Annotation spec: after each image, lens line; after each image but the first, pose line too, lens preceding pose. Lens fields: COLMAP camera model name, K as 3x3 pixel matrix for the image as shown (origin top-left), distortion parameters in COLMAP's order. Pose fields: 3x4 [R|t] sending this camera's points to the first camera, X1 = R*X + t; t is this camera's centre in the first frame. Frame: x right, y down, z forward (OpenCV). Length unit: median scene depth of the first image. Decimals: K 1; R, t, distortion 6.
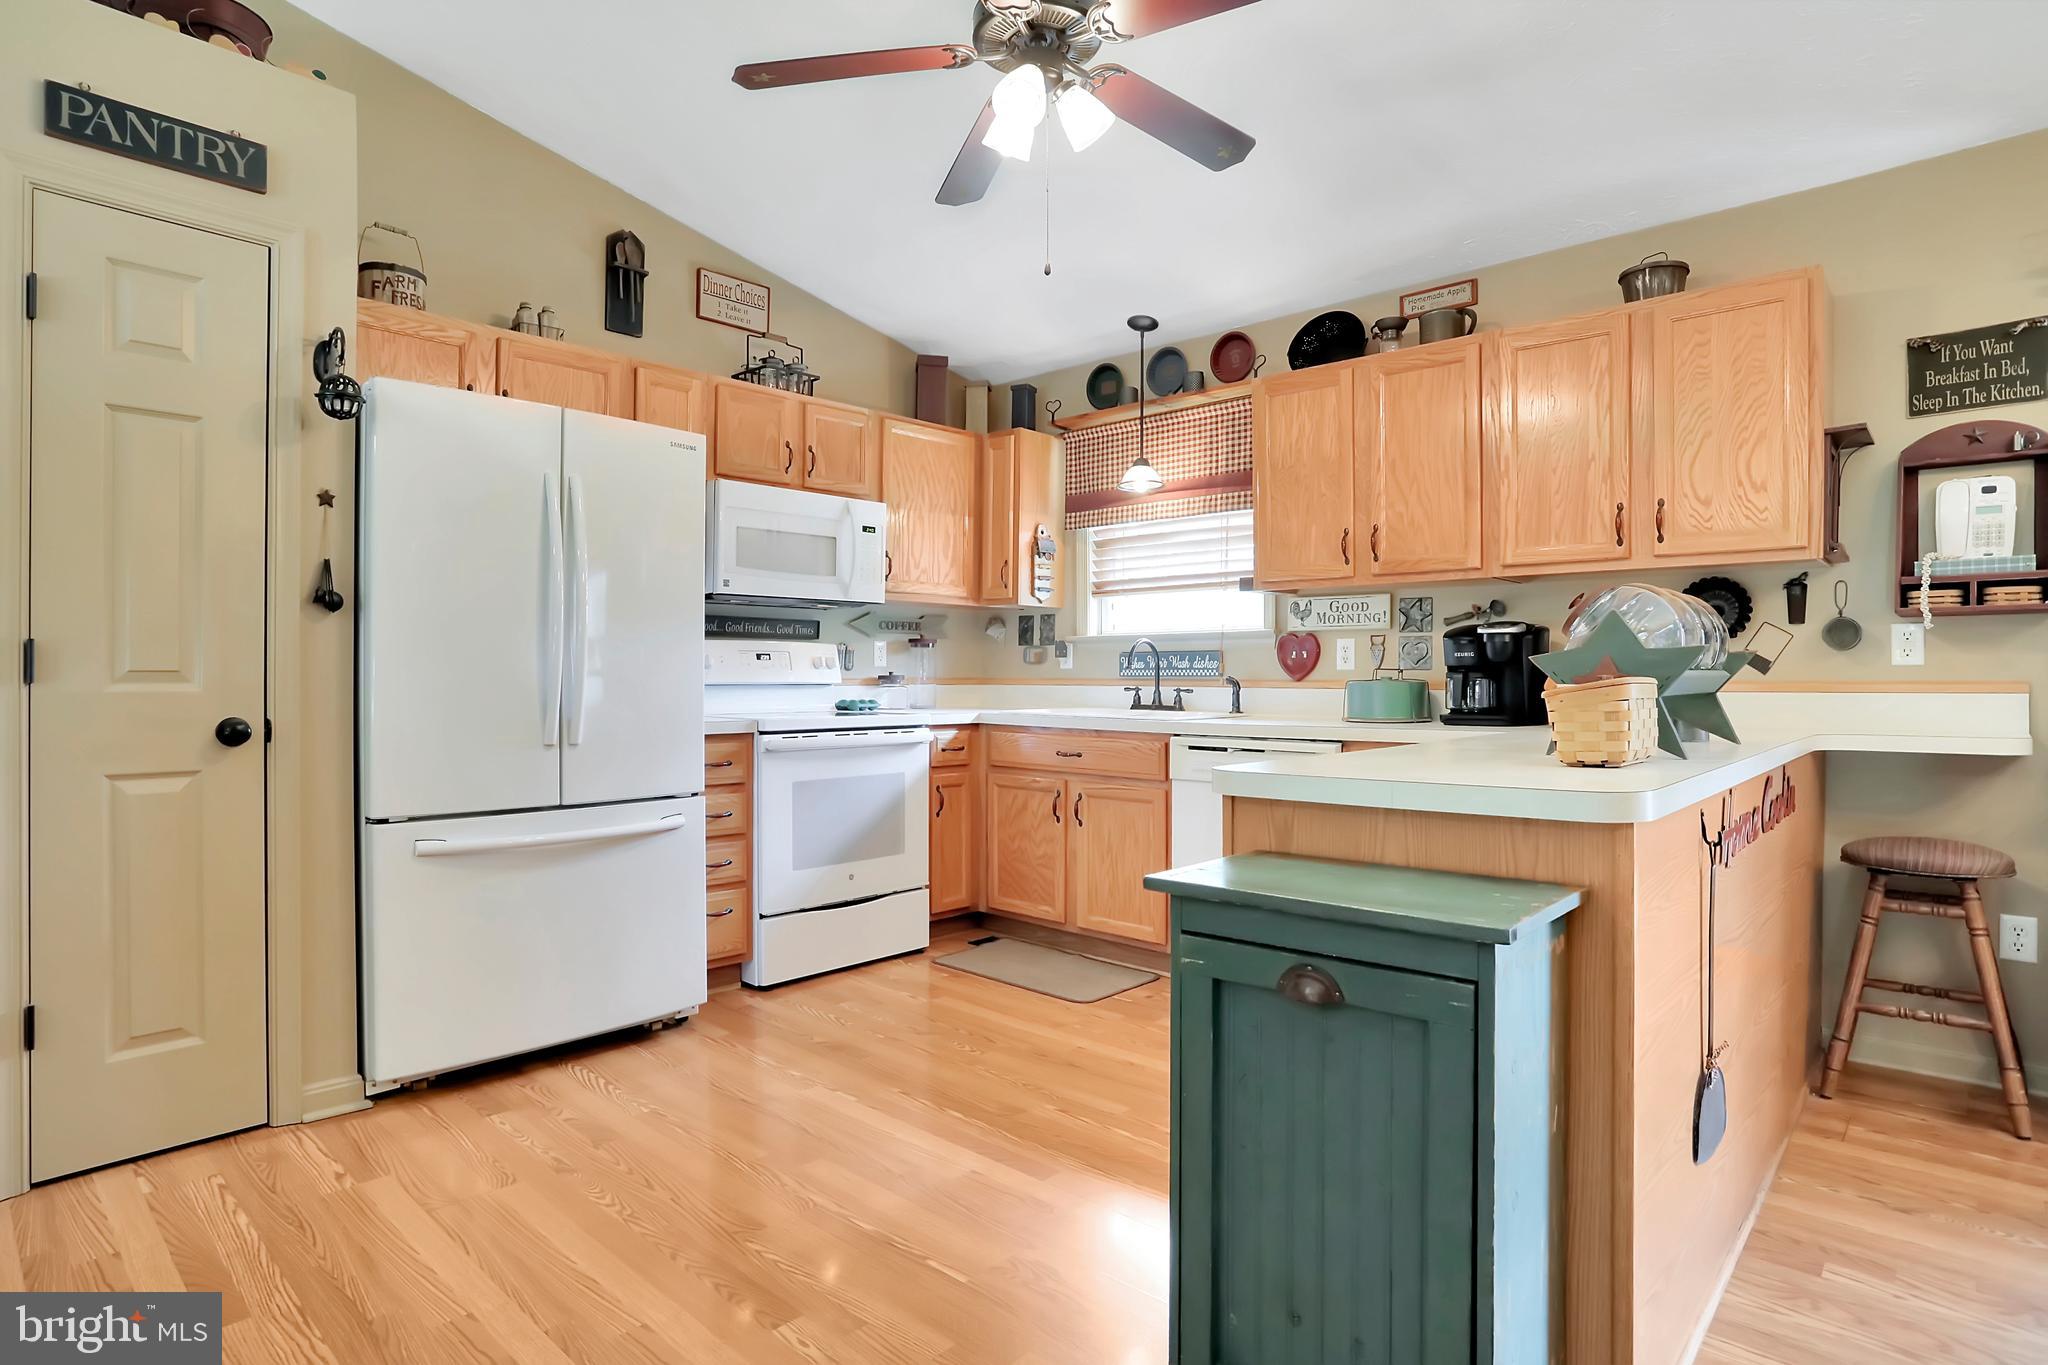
lens RADIAL K [[1079.9, 0, 1007.8], [0, 1079.9, 677.9], [0, 0, 1]] dist [-0.067448, 0.025765]
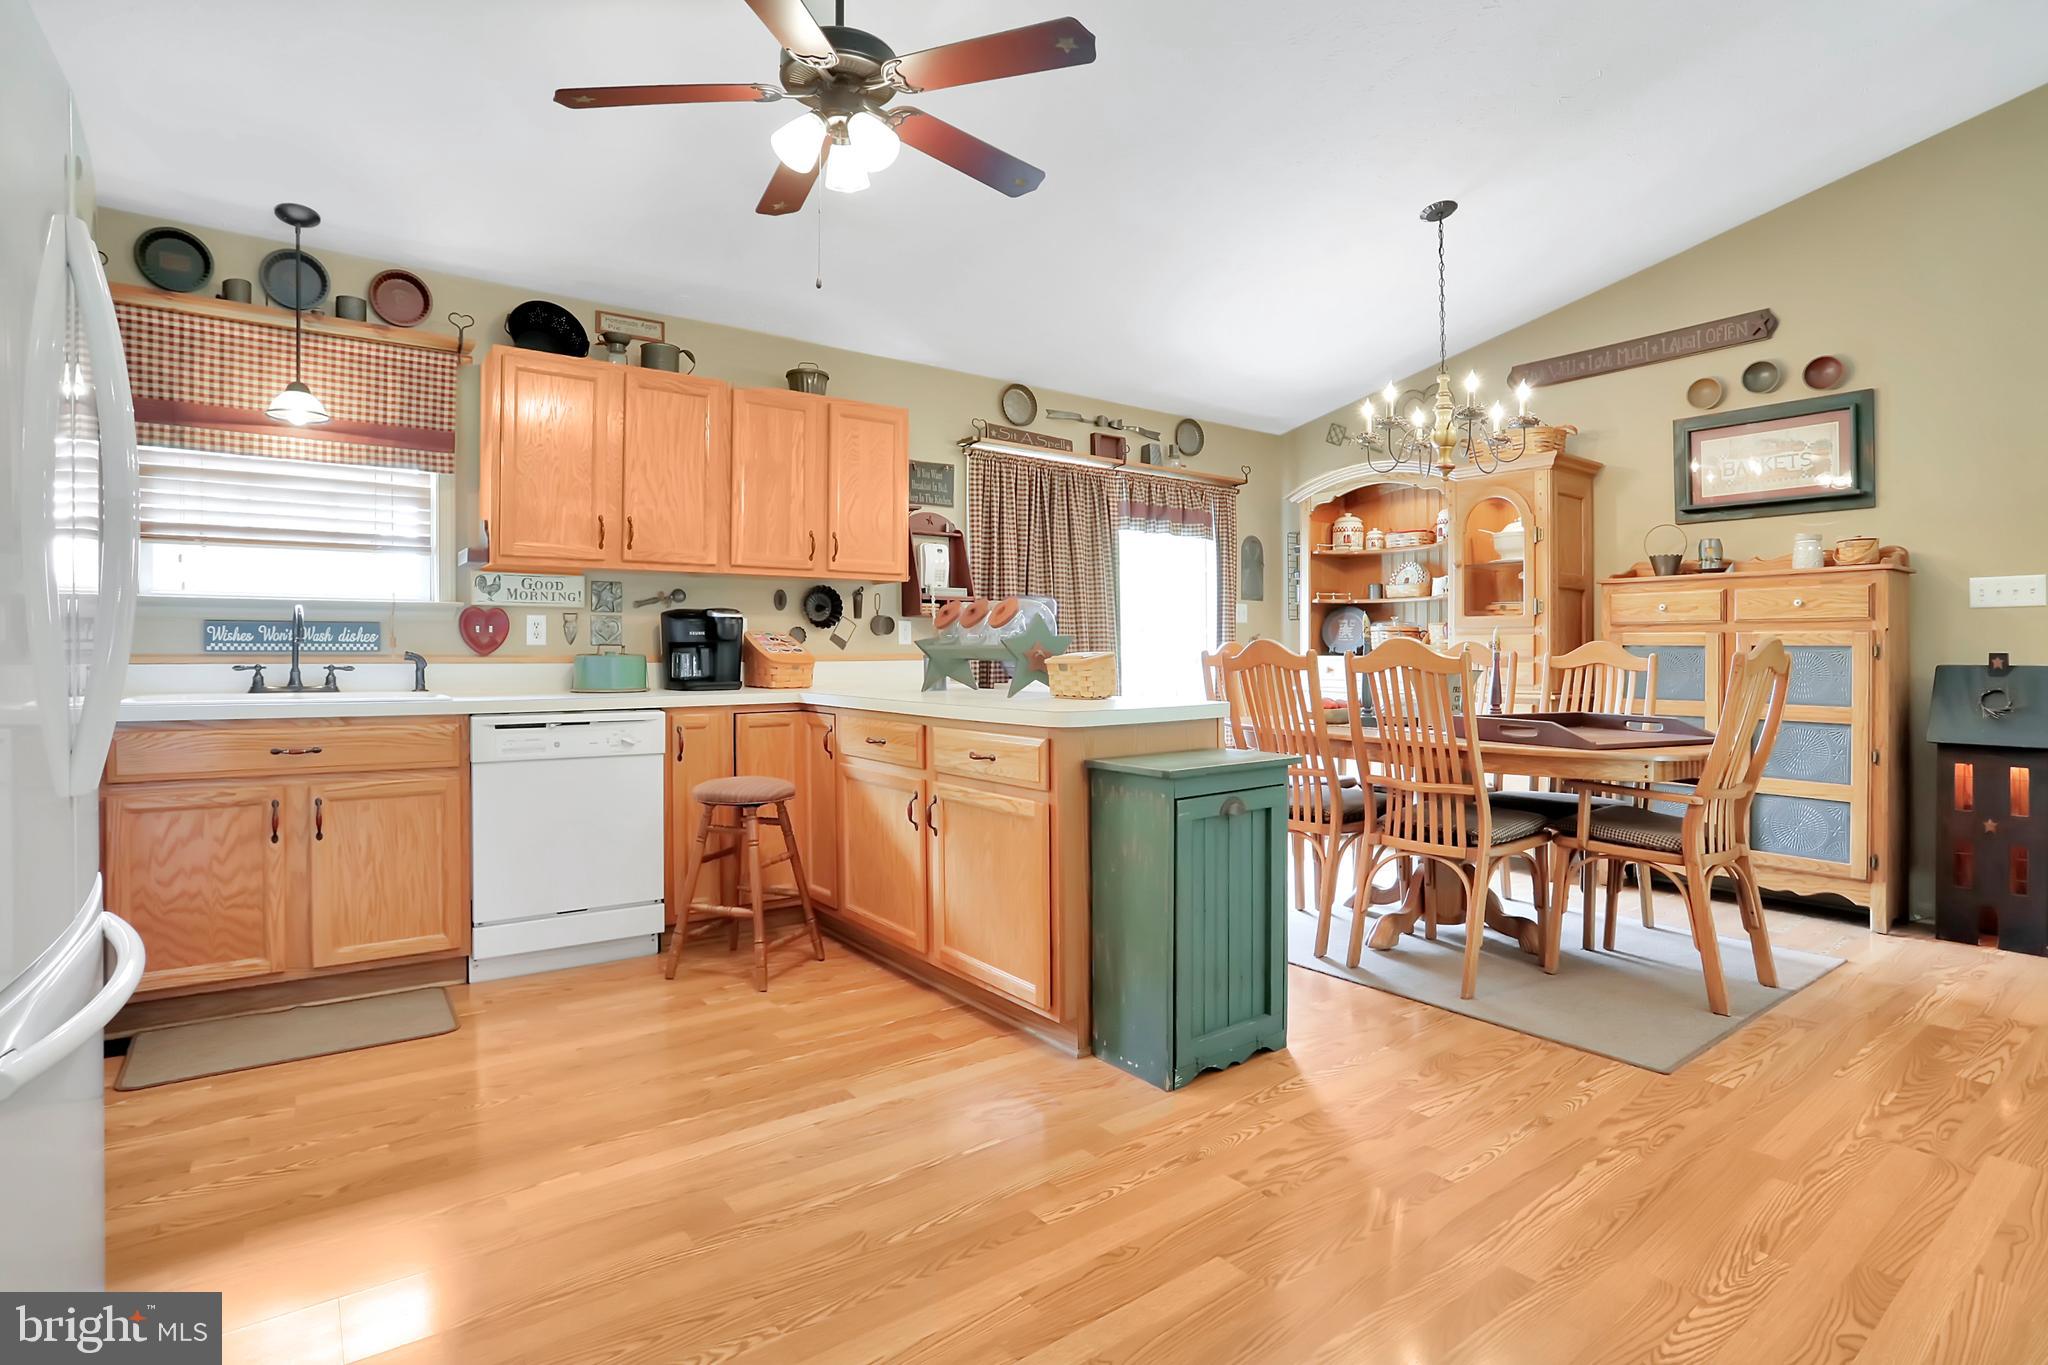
lens RADIAL K [[1026.9, 0, 1014.1], [0, 1026.9, 647.3], [0, 0, 1]] dist [-0.046318, 0.010508]
pose [[0.168872, 0.000578, 0.985638, -0.712501], [0.000513, 1.000000, -0.000674, -0.004863], [-0.985638, 0.000620, 0.168871, 0.458253]]
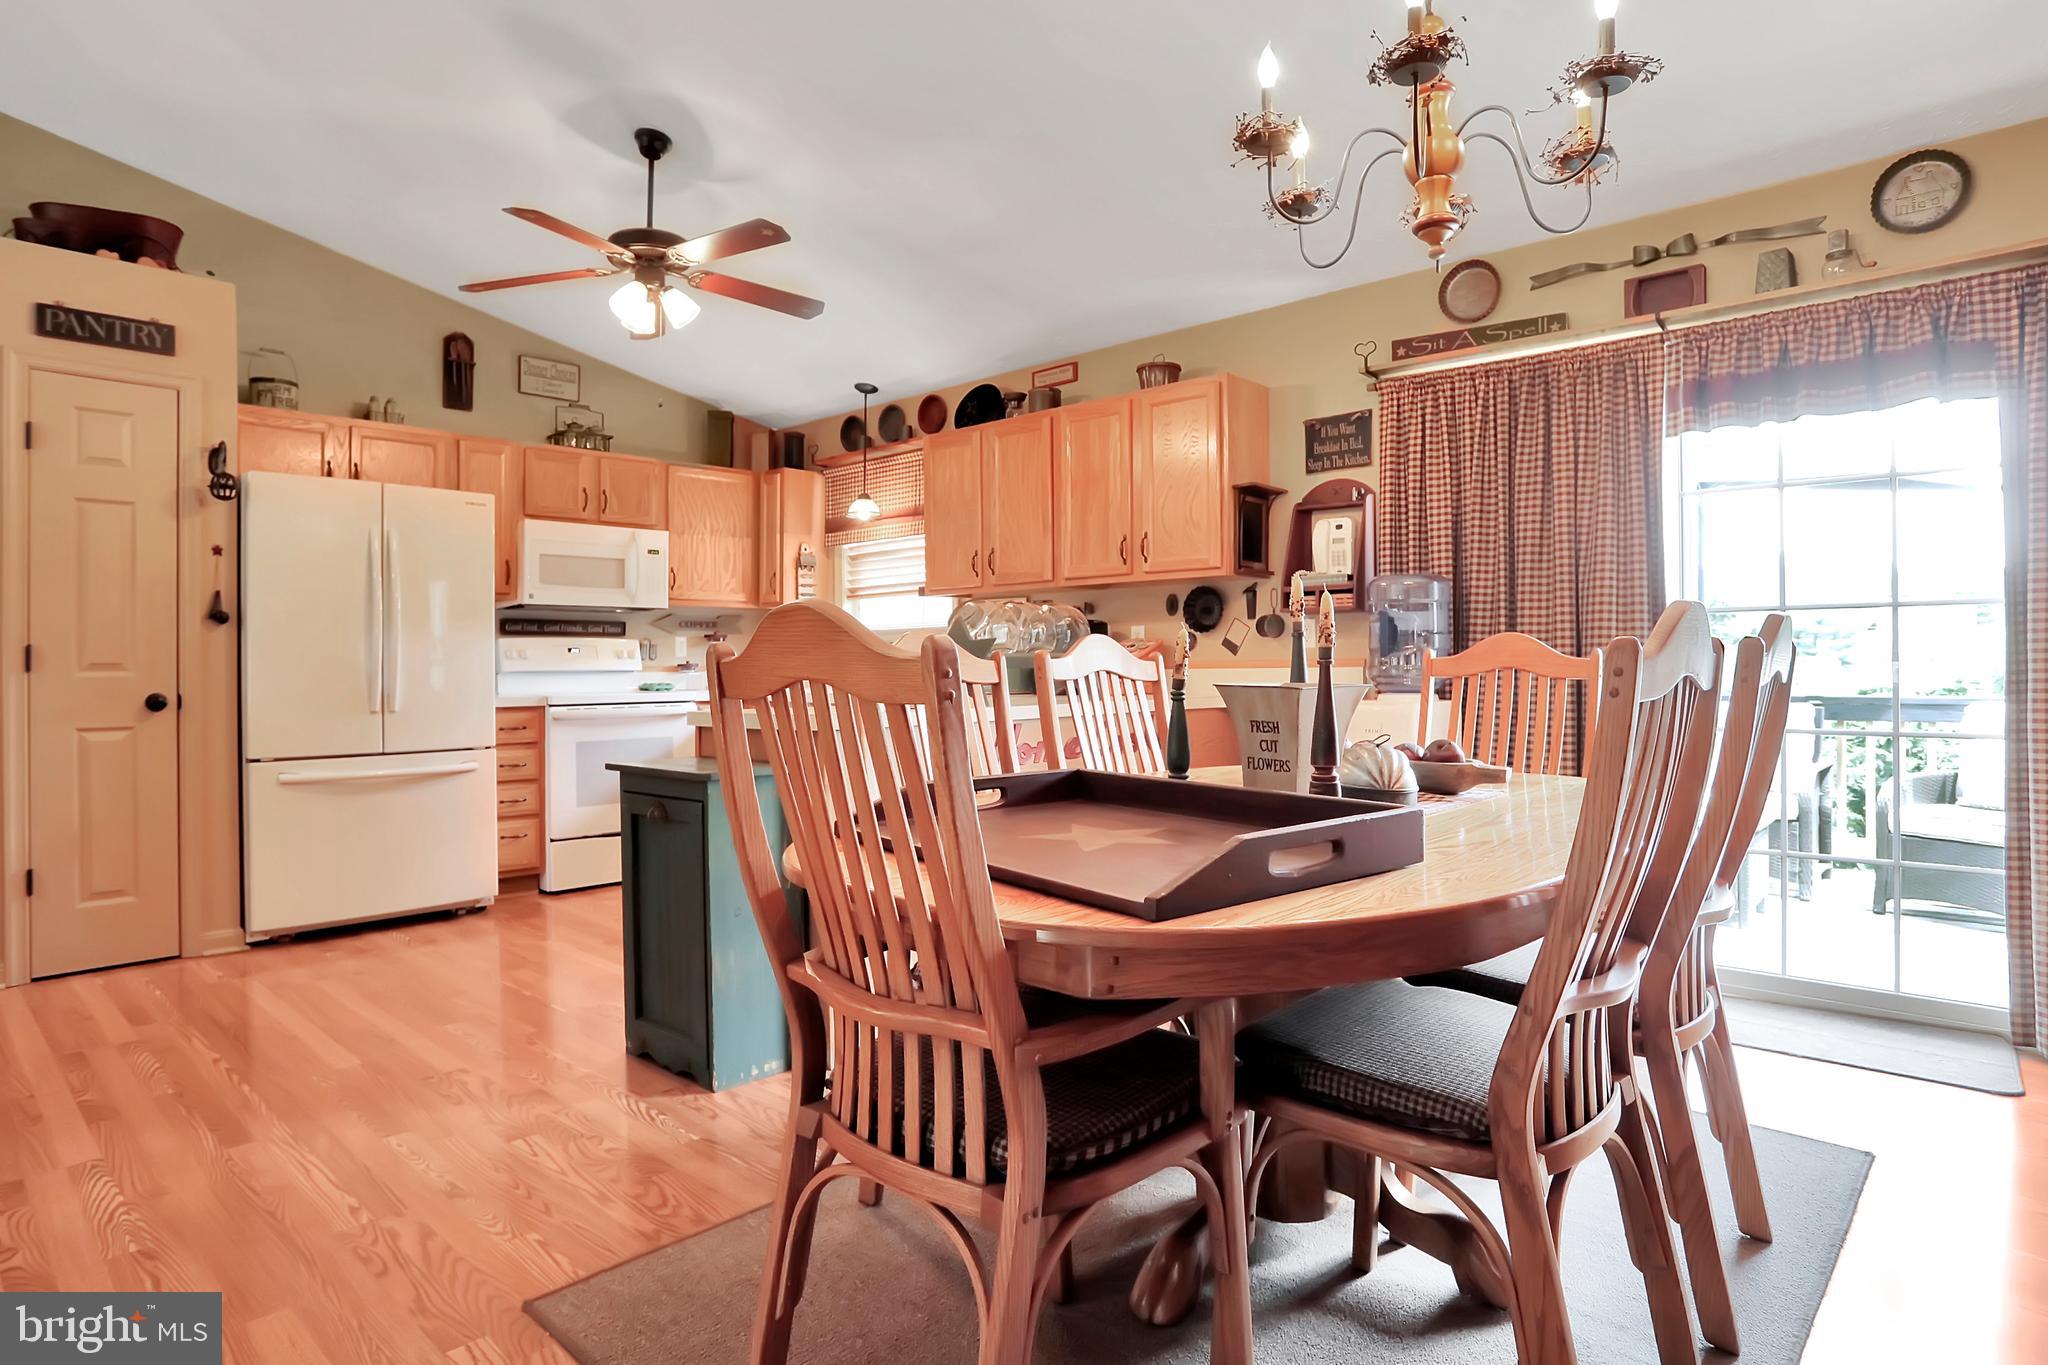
lens RADIAL K [[1129.9, 0, 1009.8], [0, 1129.9, 660.8], [0, 0, 1]] dist [-0.061335, 0.022608]
pose [[0.999943, -0.010163, -0.003185, 0.404602], [0.010143, 0.999928, -0.006400, 0.009619], [0.003250, 0.006367, 0.999974, -0.475375]]
